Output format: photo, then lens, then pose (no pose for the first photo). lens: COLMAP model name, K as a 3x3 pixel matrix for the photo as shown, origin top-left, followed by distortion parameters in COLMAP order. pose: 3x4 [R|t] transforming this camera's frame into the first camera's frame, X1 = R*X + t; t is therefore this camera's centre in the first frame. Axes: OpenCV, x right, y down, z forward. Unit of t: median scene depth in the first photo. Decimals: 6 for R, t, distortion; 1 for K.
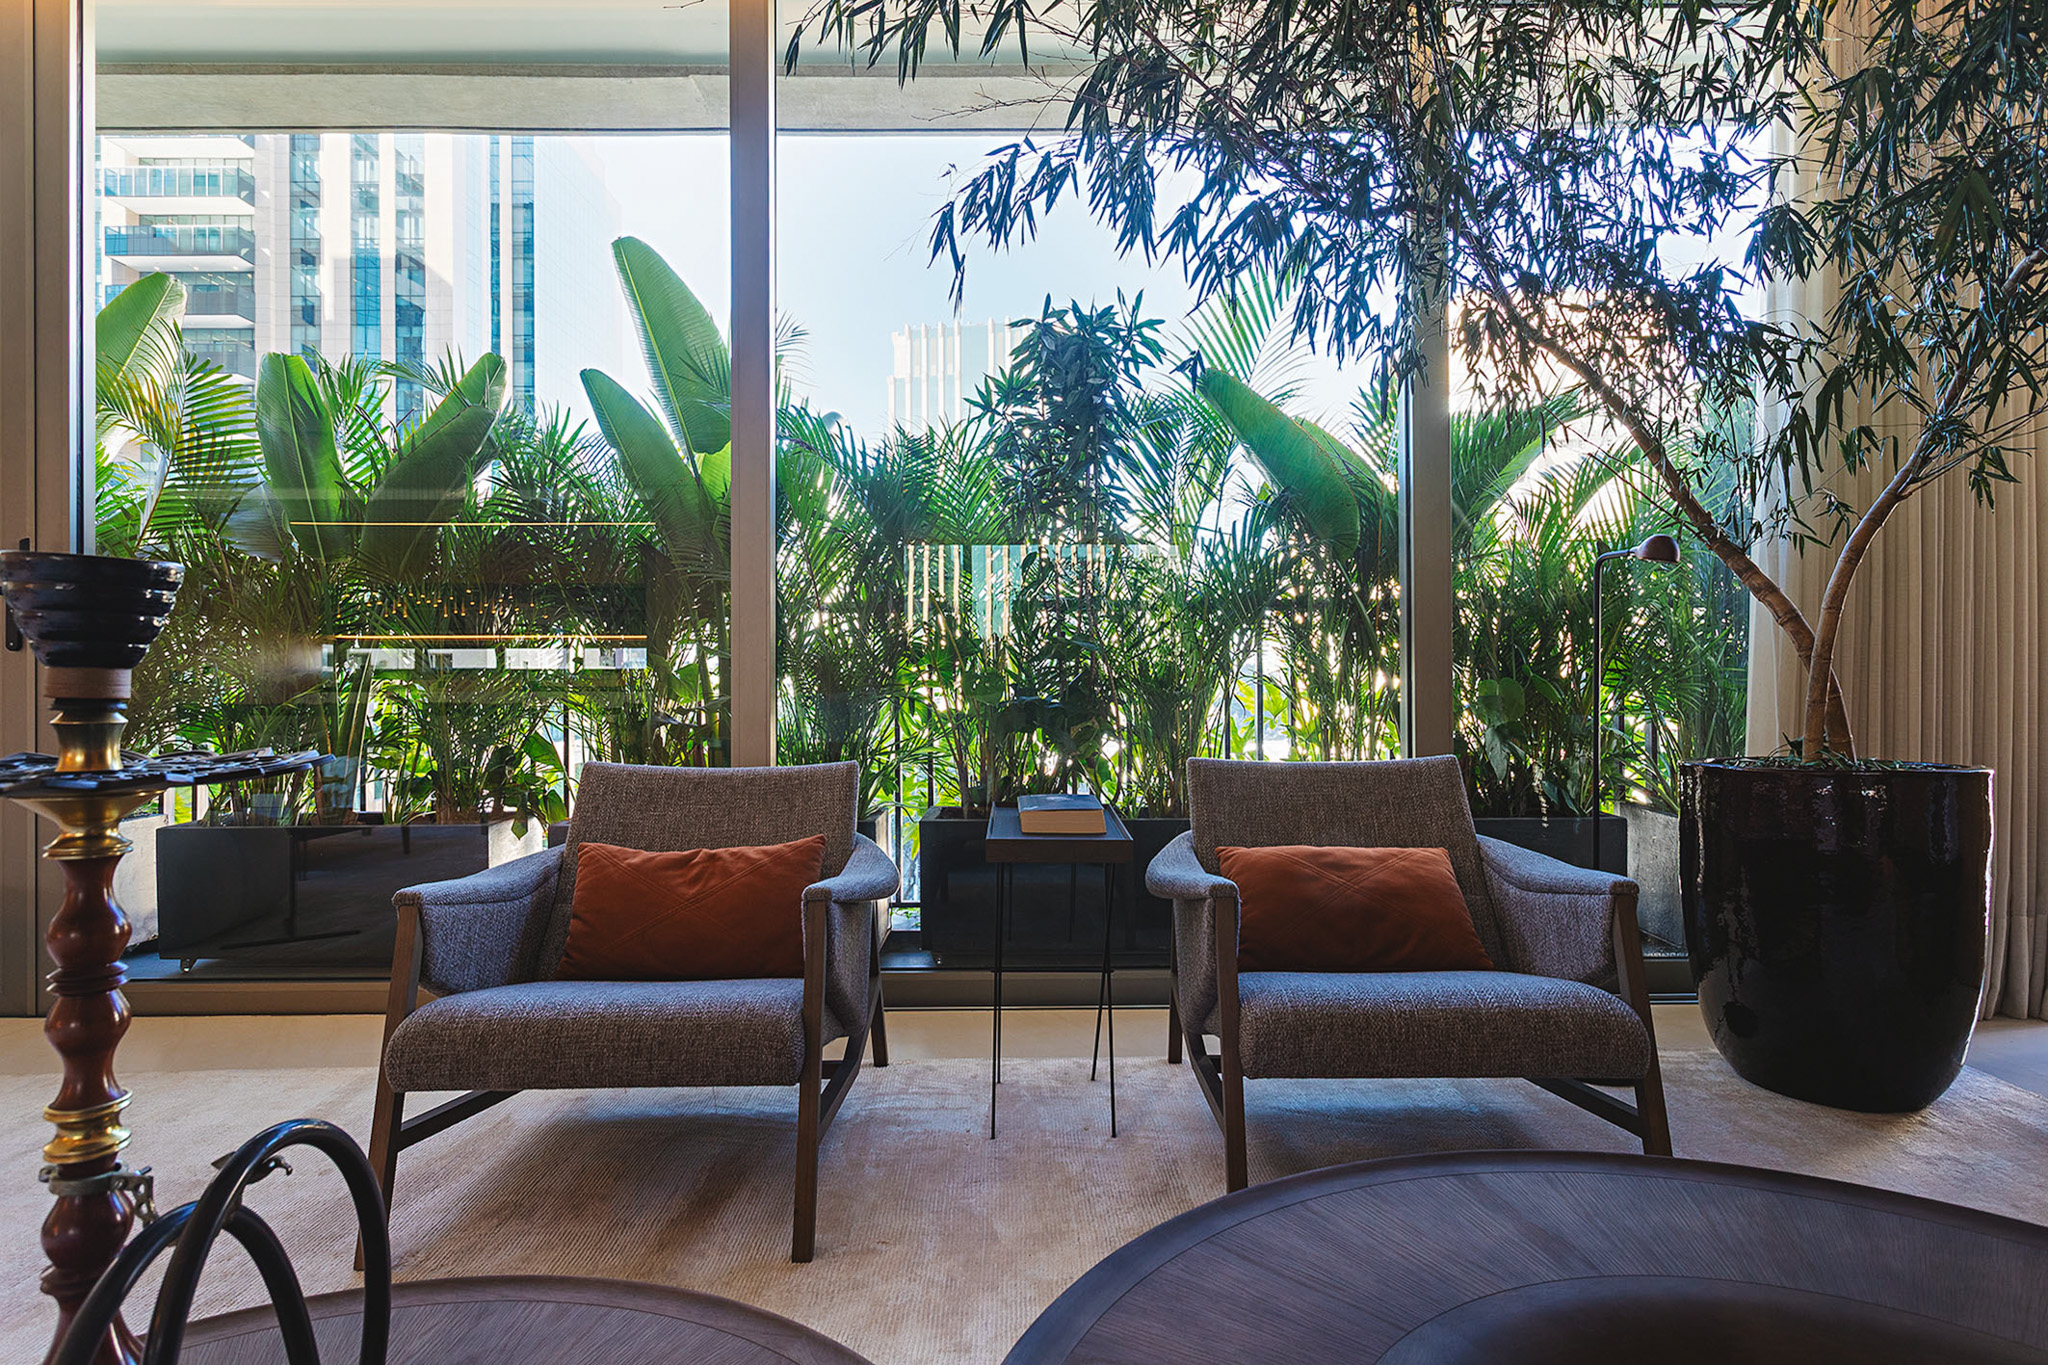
lens RADIAL K [[1024.7, 0, 1024.0], [0, 1024.7, 682.5], [0, 0, 1]] dist [-0.001306, -0.000217]
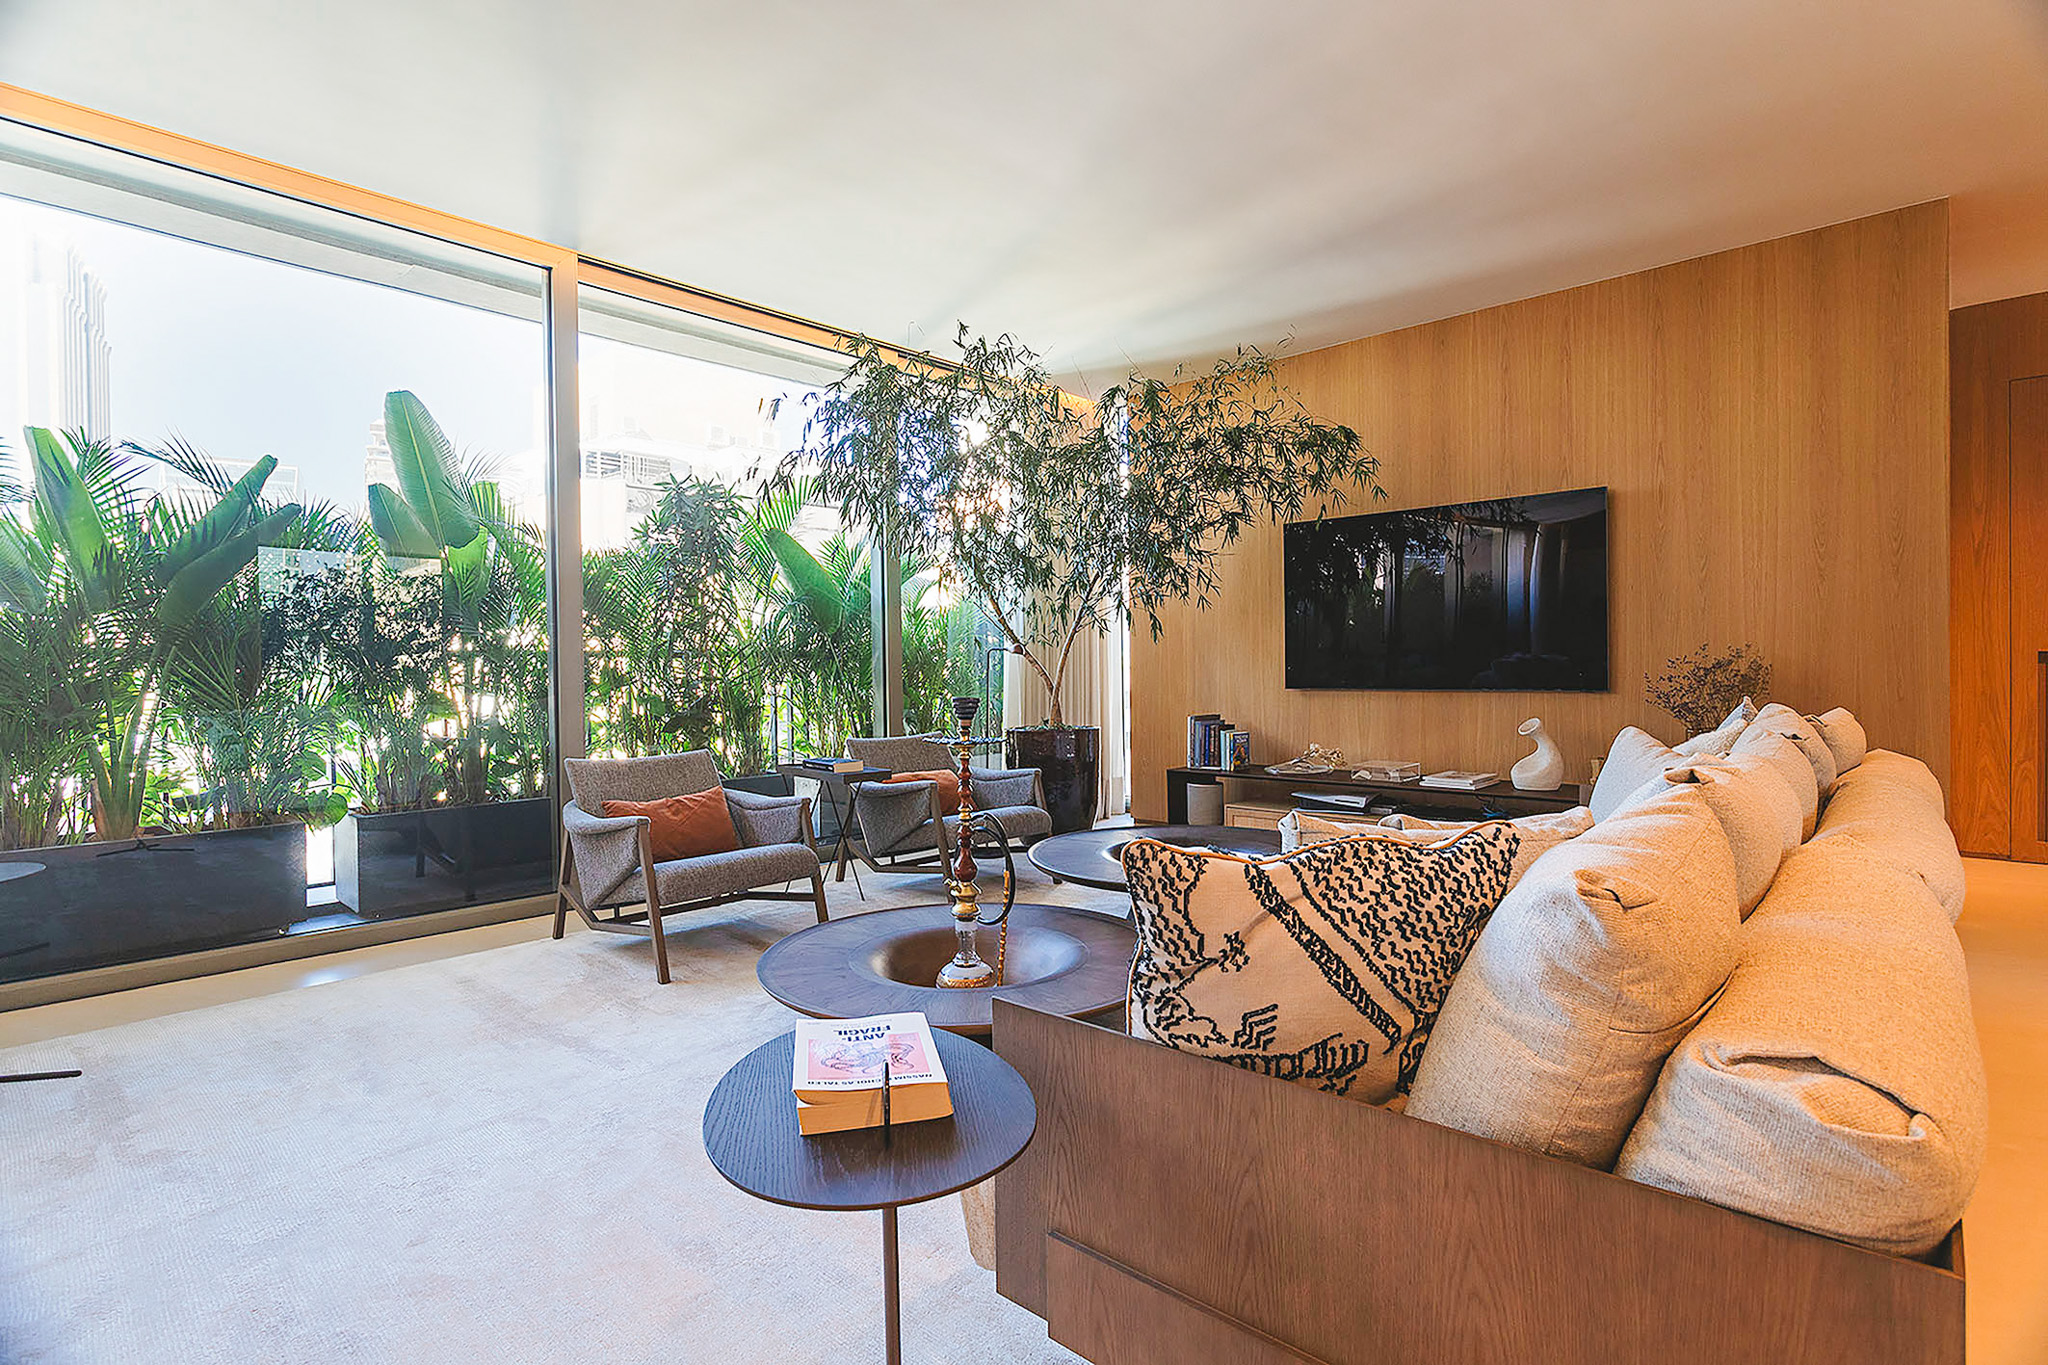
lens RADIAL K [[1014.4, 0, 1042.0], [0, 1014.4, 679.7], [0, 0, 1]] dist [-0.011587, 0.002430]
pose [[0.686066, -0.015775, 0.727368, -0.787728], [0.013779, 0.999867, 0.008688, -0.047322], [-0.727409, 0.004062, 0.686192, -0.538749]]
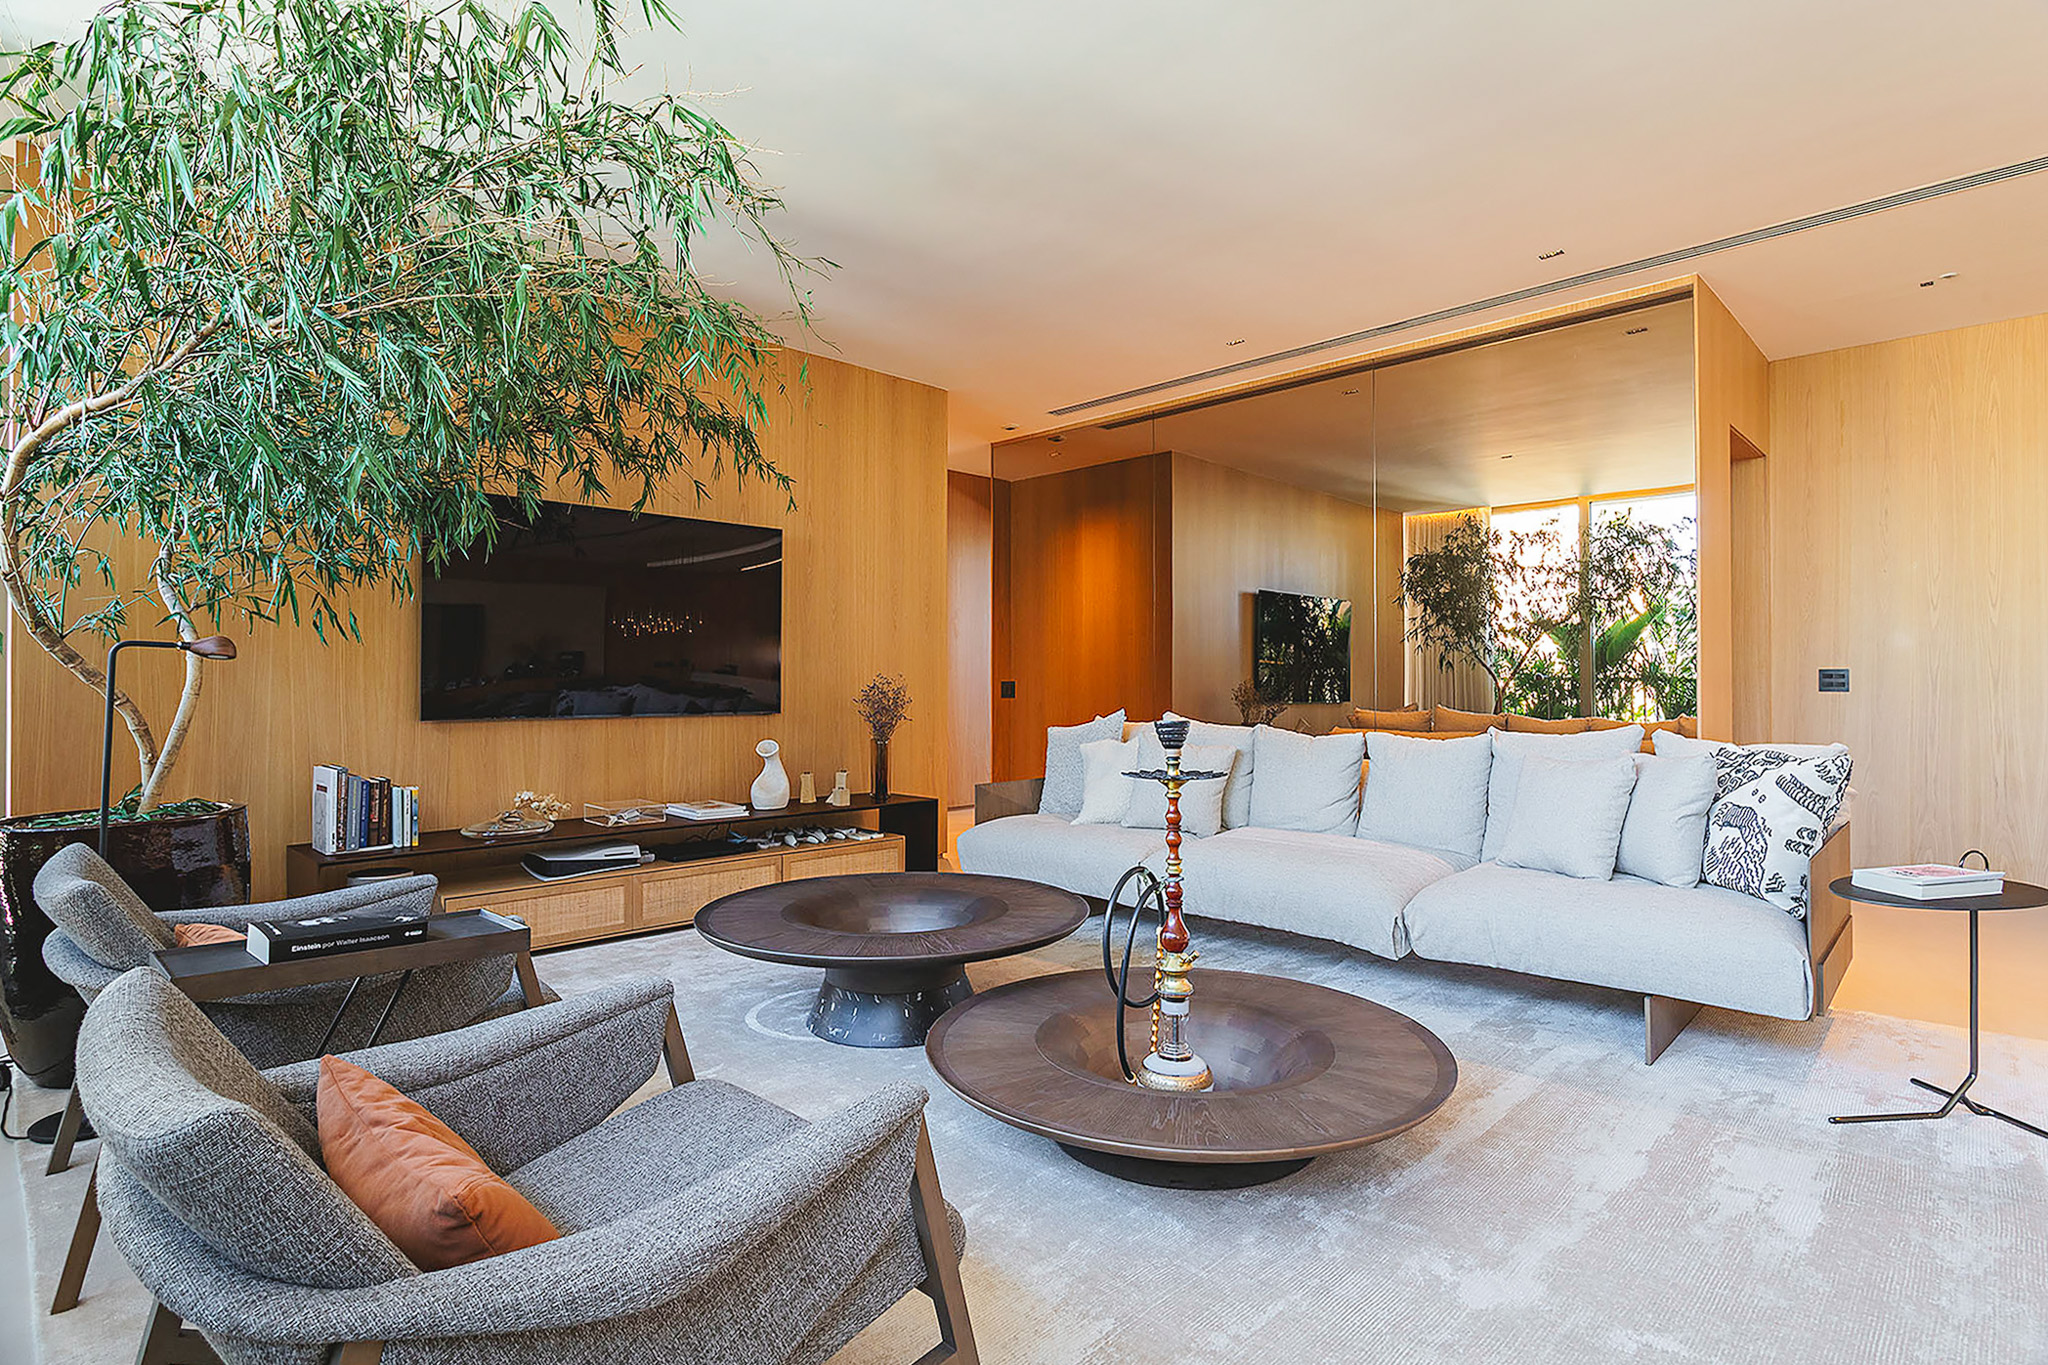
lens RADIAL K [[1027.0, 0, 1058.0], [0, 1027.0, 686.5], [0, 0, 1]] dist [-0.030144, 0.000395]
pose [[-0.721259, 0.001727, 0.692663, -0.616129], [0.004575, 0.999987, 0.002270, -0.051134], [-0.692650, 0.004806, -0.721258, 0.760363]]
